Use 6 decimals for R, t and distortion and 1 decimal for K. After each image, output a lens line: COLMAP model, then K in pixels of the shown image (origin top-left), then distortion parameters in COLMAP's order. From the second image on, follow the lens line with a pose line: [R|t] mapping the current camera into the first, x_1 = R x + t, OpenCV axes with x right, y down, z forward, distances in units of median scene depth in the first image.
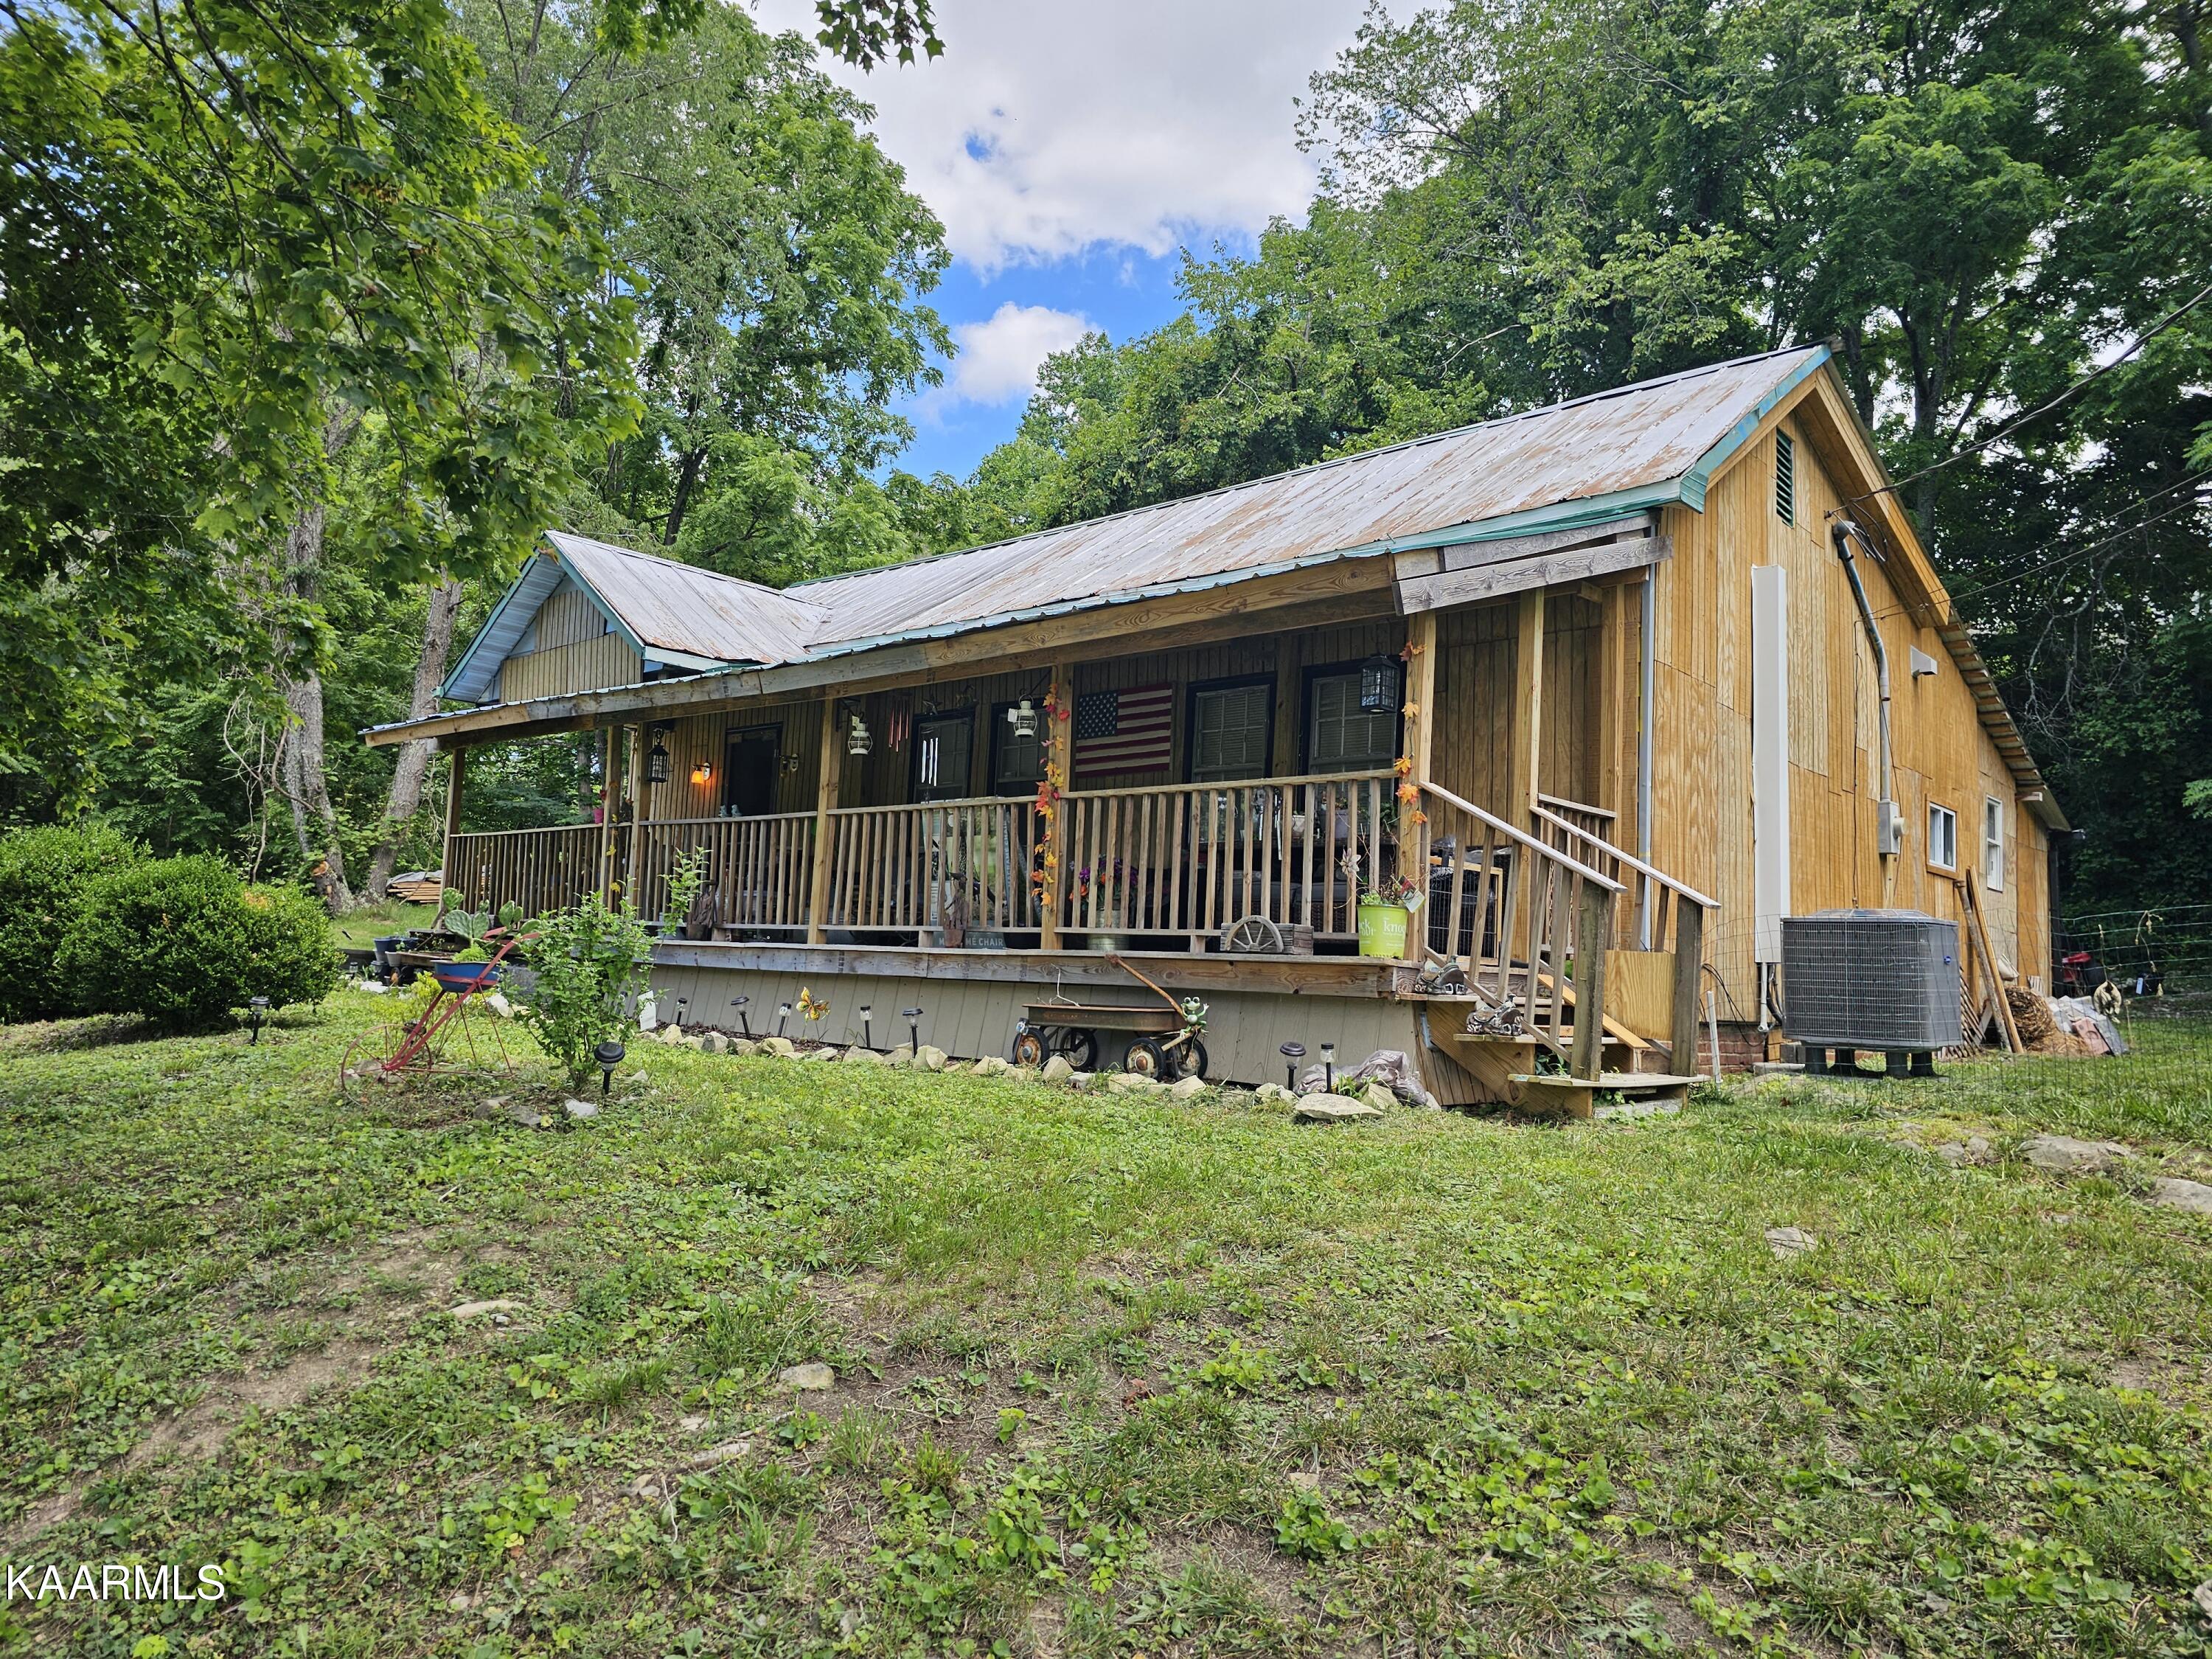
lens RADIAL K [[1457.5, 0, 1115.9], [0, 1457.5, 823.4], [0, 0, 1]] dist [0.061275, -0.057500]
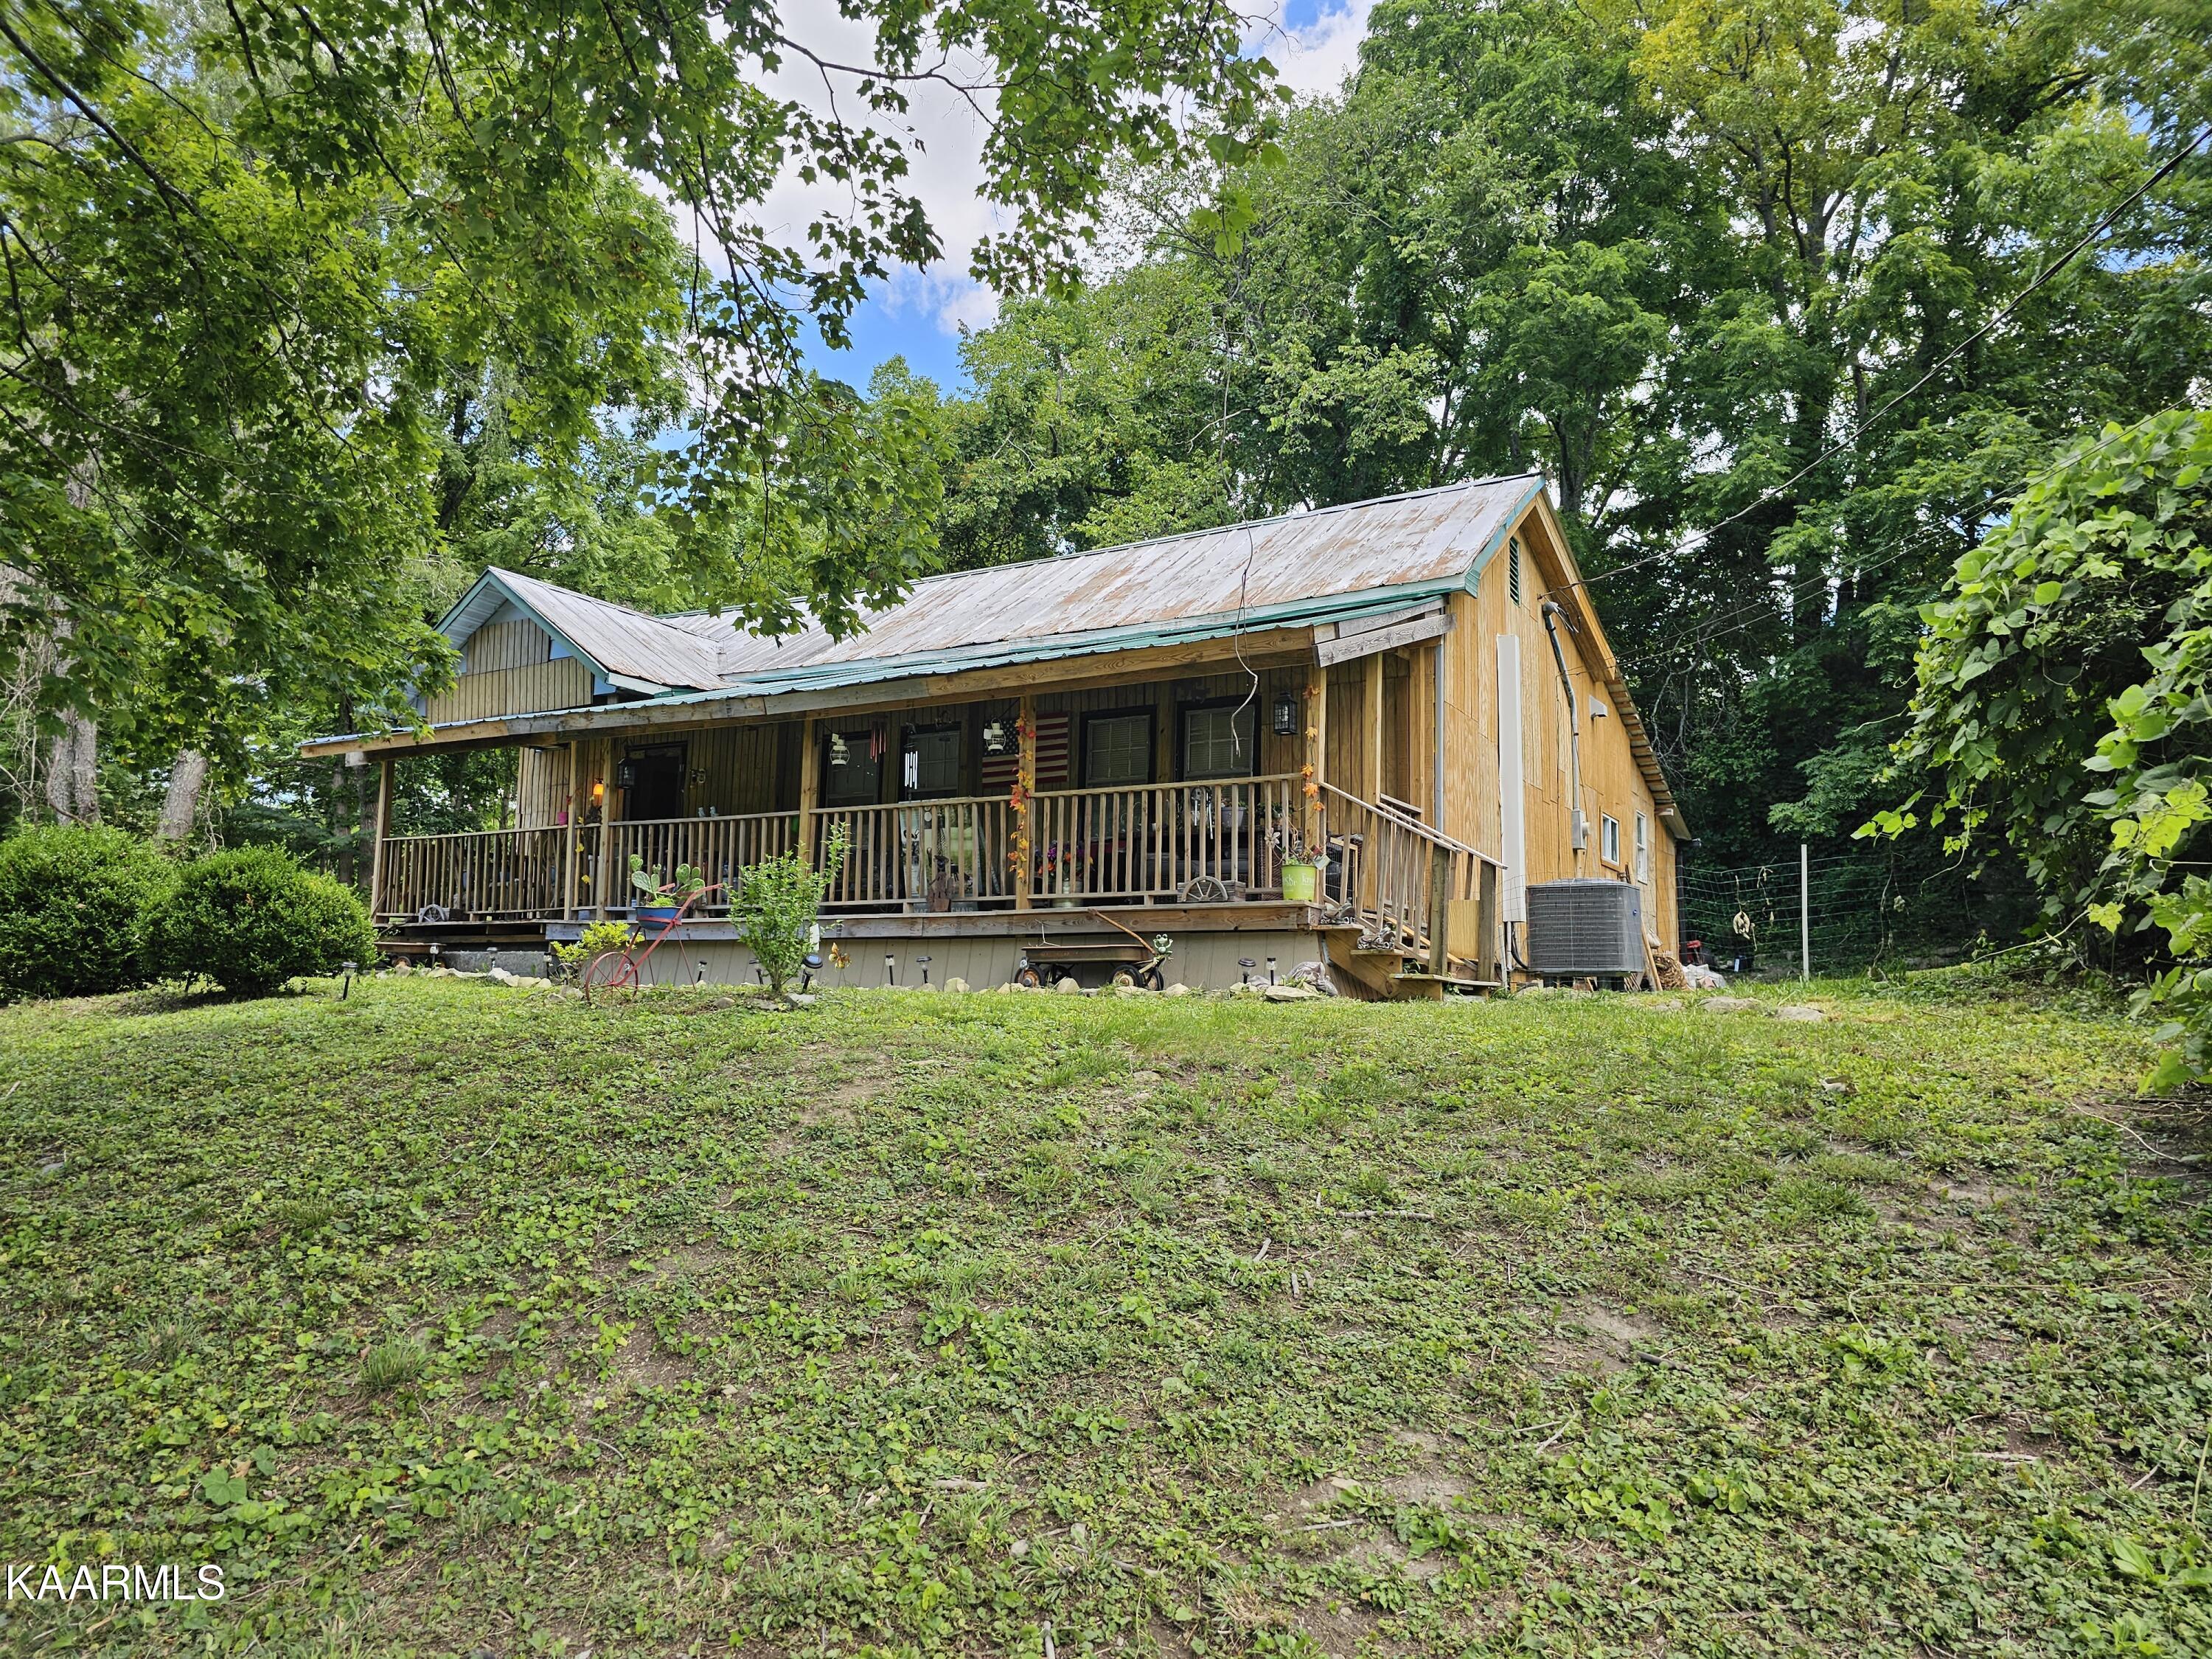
lens RADIAL K [[1475.2, 0, 1106.0], [0, 1475.2, 829.5], [0, 0, 1]] dist [0.091212, -0.061565]
pose [[0.976796, 0.000821, 0.214171, -0.231854], [0.003705, 0.999778, -0.020734, 0.036217], [-0.214140, 0.021047, 0.976576, -0.287215]]
